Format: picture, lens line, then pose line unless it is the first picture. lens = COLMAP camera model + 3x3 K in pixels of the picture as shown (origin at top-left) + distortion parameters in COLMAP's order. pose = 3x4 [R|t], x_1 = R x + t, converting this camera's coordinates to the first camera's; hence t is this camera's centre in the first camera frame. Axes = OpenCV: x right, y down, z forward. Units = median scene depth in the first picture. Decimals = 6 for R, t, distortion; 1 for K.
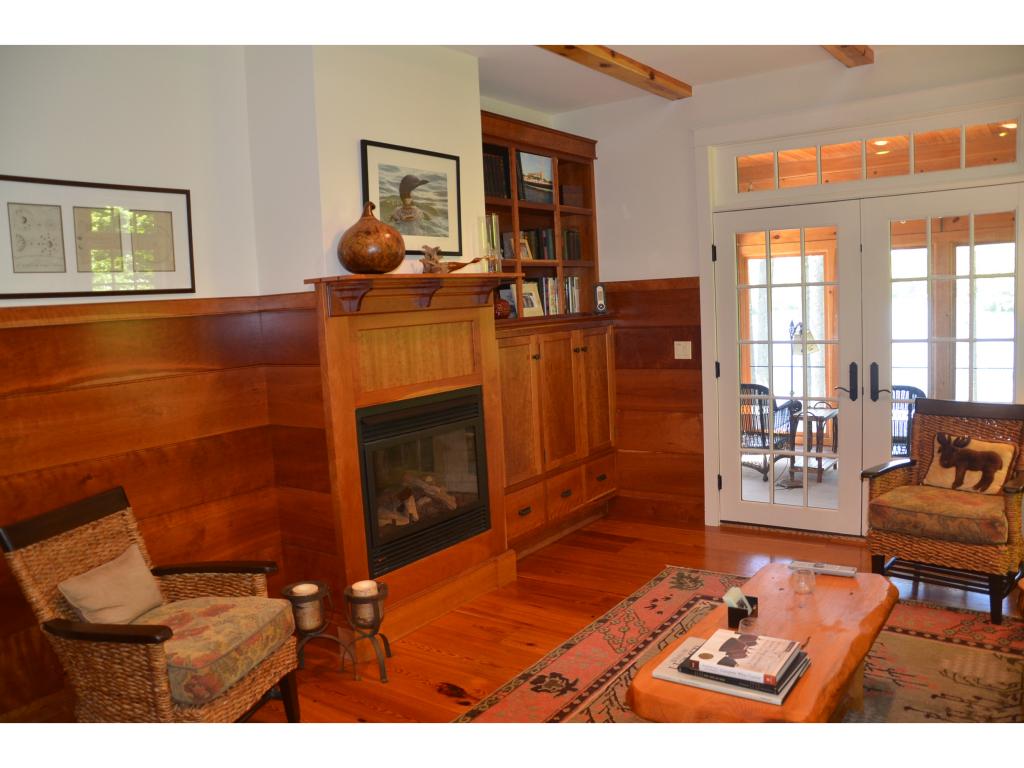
lens RADIAL K [[799.9, 0, 505.4], [0, 799.9, 385.2], [0, 0, 1]] dist [-0.163377, 0.132211]
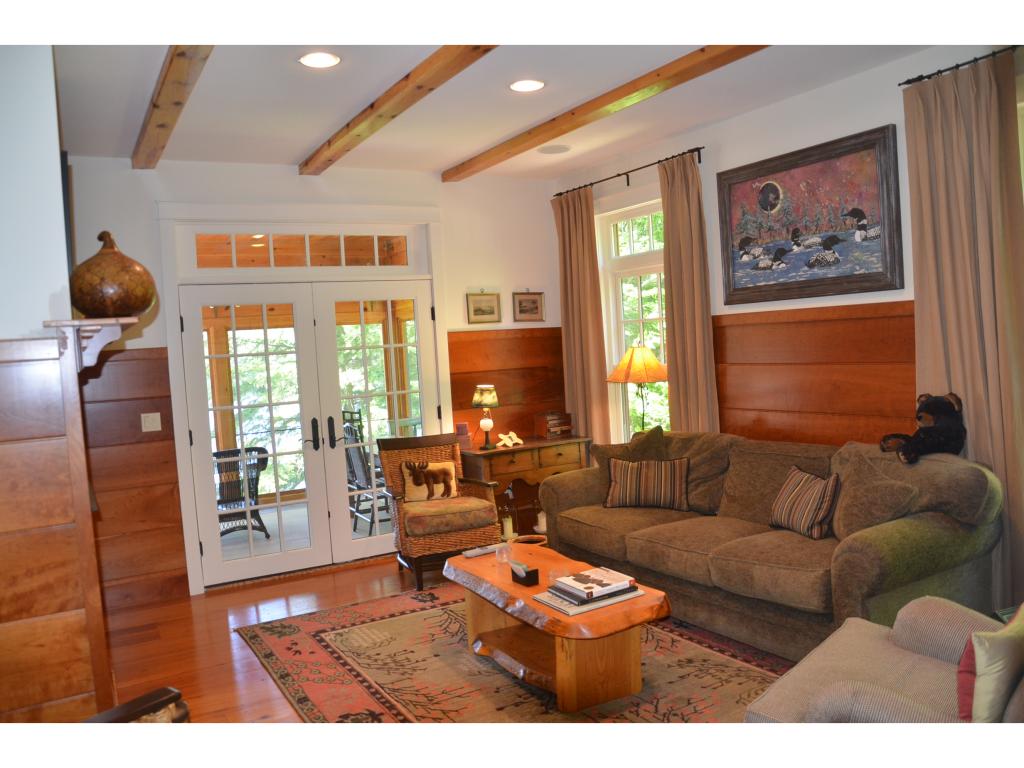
lens RADIAL K [[799.9, 0, 505.4], [0, 799.9, 385.2], [0, 0, 1]] dist [-0.163377, 0.132211]
pose [[0.406723, -0.018565, 0.913363, -0.628260], [0.134001, 0.990192, -0.039545, 0.009420], [-0.903670, 0.138476, 0.405221, 0.281489]]
